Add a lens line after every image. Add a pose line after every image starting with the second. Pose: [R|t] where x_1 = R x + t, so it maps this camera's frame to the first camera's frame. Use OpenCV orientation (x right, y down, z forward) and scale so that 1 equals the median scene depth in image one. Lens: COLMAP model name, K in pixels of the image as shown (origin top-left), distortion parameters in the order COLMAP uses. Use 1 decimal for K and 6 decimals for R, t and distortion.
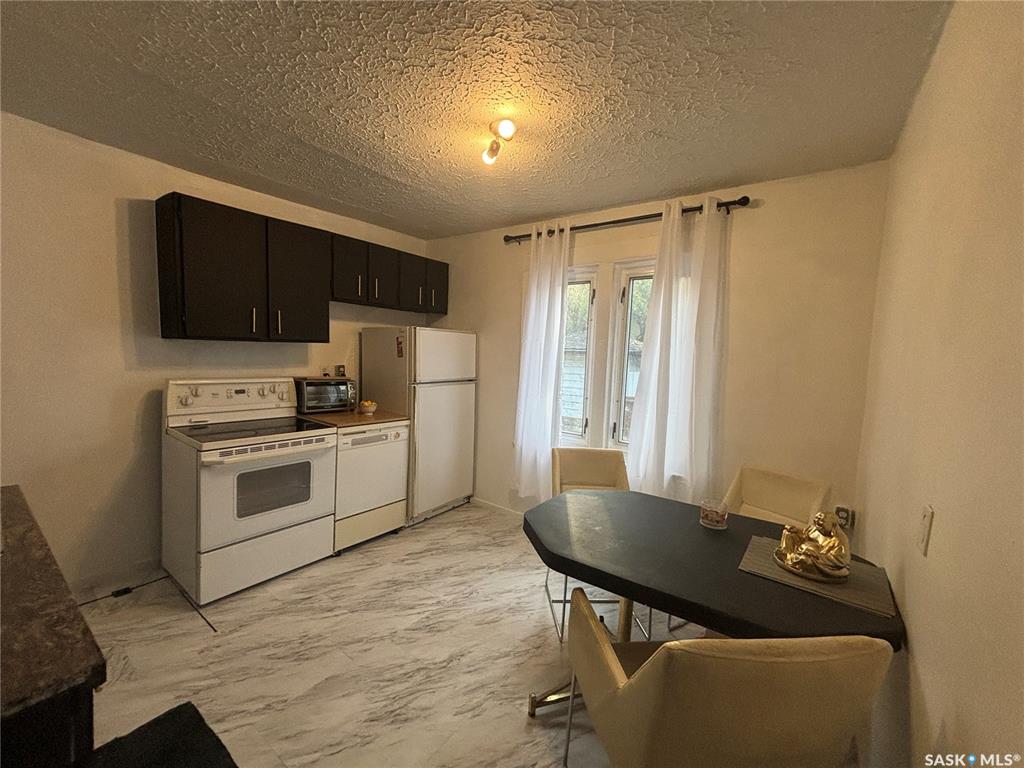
lens RADIAL K [[414.0, 0, 510.3], [0, 414.0, 383.6], [0, 0, 1]] dist [0.001517, 0.000240]
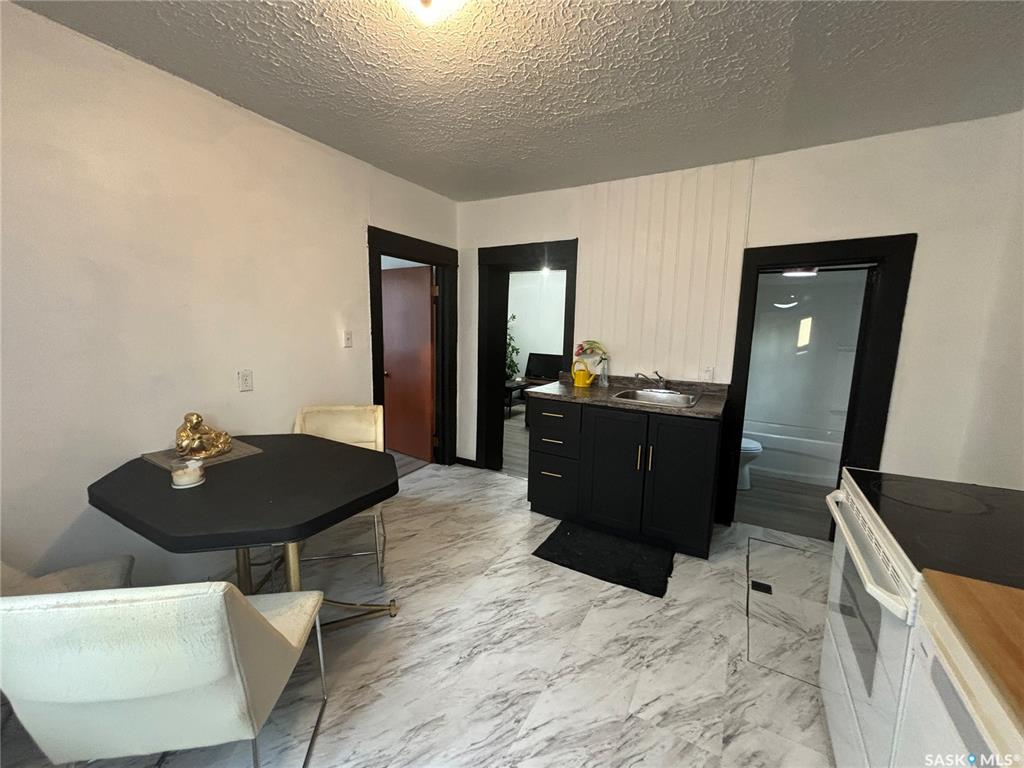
lens RADIAL K [[414.0, 0, 510.2], [0, 414.0, 381.4], [0, 0, 1]] dist [0.001517, 0.000240]
pose [[-0.992430, -0.049387, -0.112441, -0.102106], [-0.071707, 0.976325, 0.204078, -0.116344], [0.099700, 0.210596, -0.972476, 1.814077]]
